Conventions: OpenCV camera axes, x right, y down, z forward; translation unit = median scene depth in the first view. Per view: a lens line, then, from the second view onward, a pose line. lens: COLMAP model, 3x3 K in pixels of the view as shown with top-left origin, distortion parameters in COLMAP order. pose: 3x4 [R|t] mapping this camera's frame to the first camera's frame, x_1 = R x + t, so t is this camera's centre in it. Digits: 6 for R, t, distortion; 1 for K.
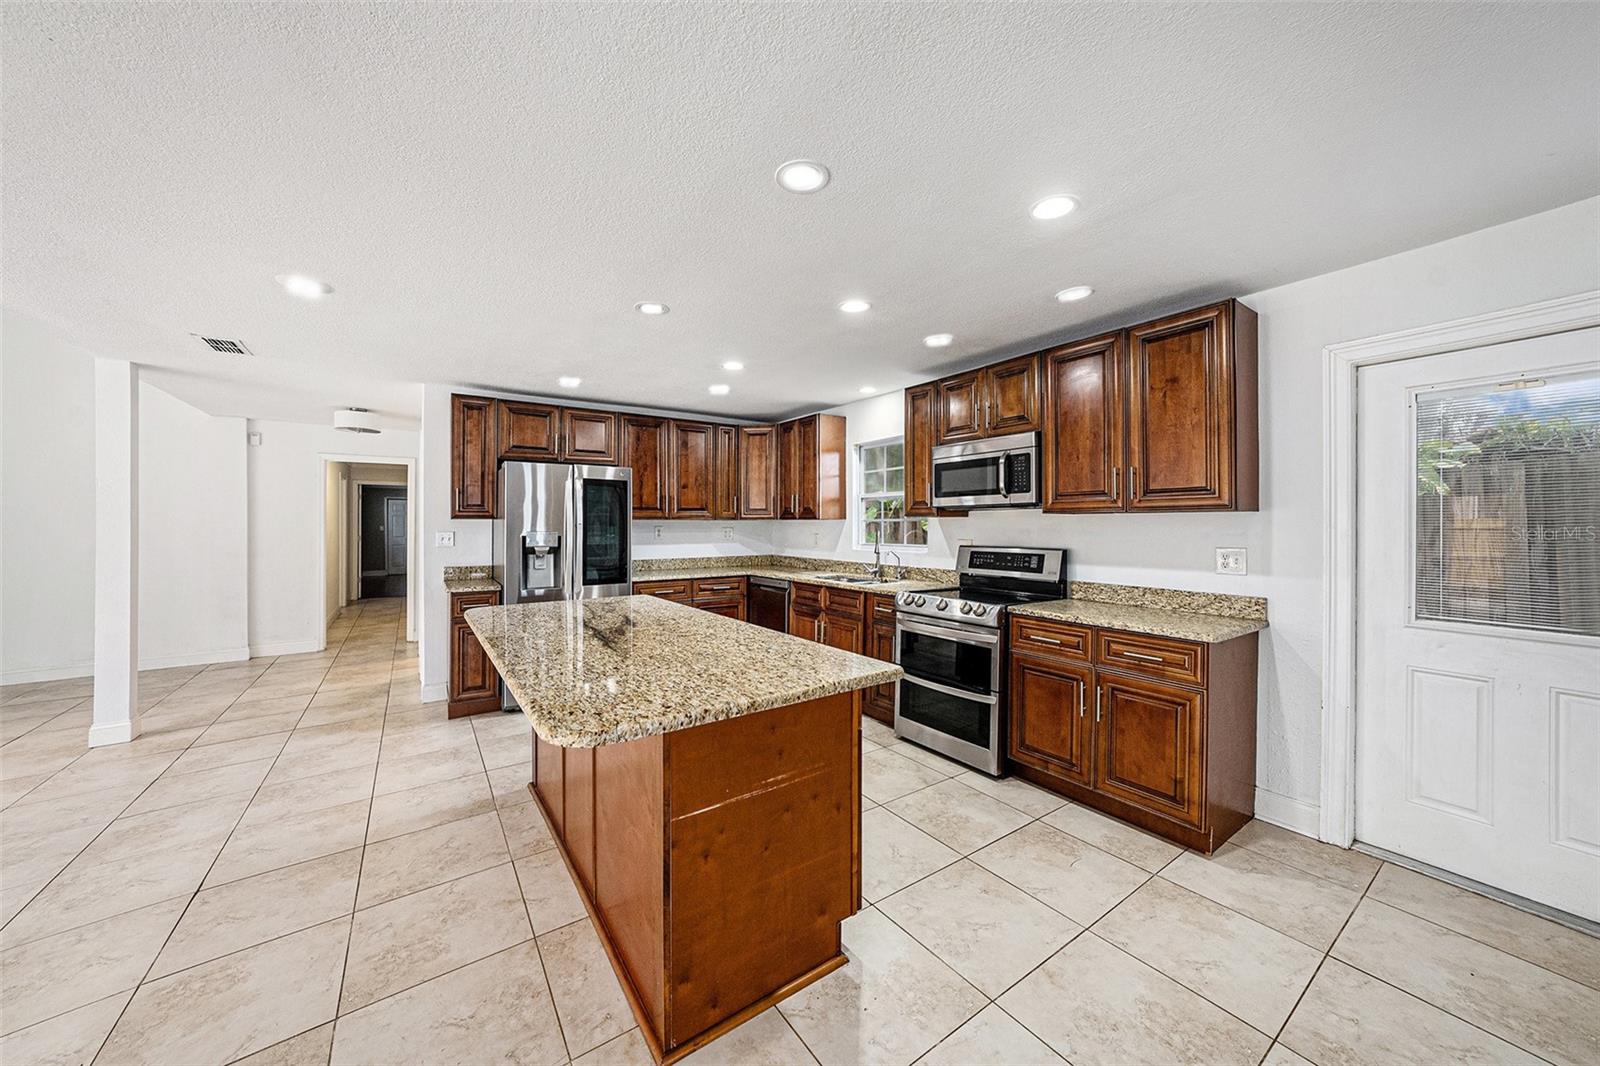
lens RADIAL K [[568.8, 0, 812.8], [0, 568.8, 525.5], [0, 0, 1]] dist [-0.012948, 0.001715]
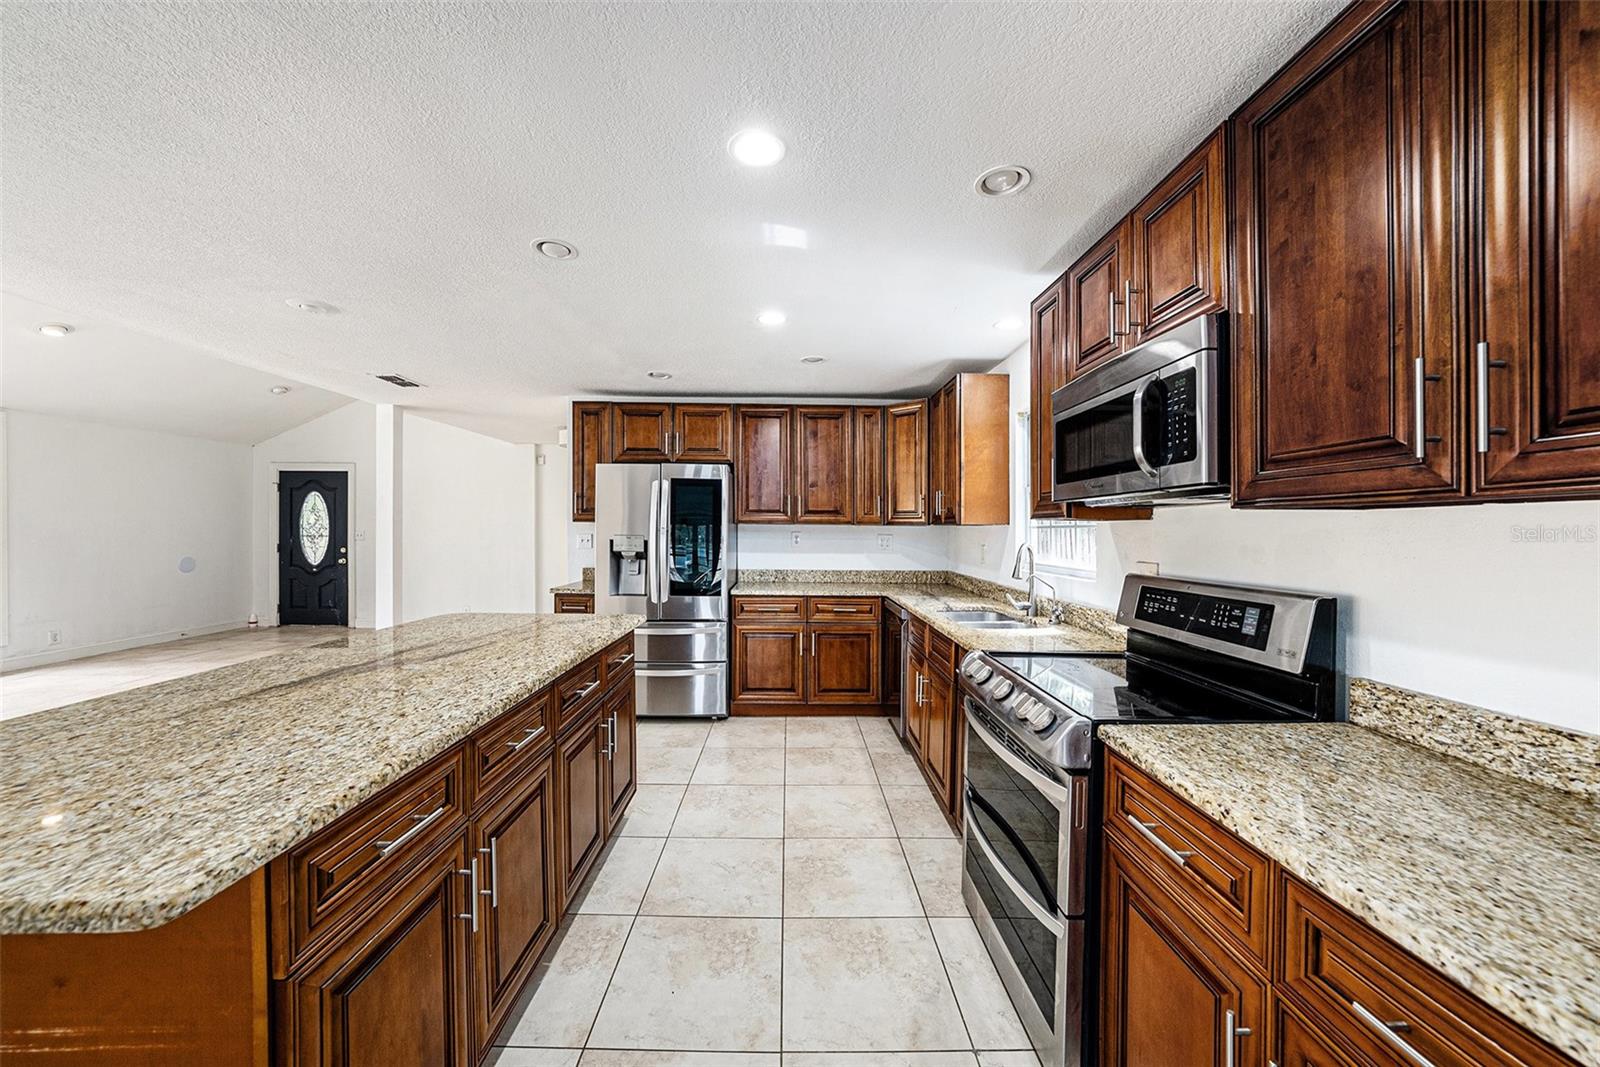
lens RADIAL K [[568.8, 0, 796.7], [0, 568.8, 530.0], [0, 0, 1]] dist [-0.012948, 0.001715]
pose [[0.826843, 0.009066, -0.562359, 0.285055], [-0.012145, 0.999925, -0.001737, -0.000693], [0.562301, 0.008266, 0.826891, 0.365762]]
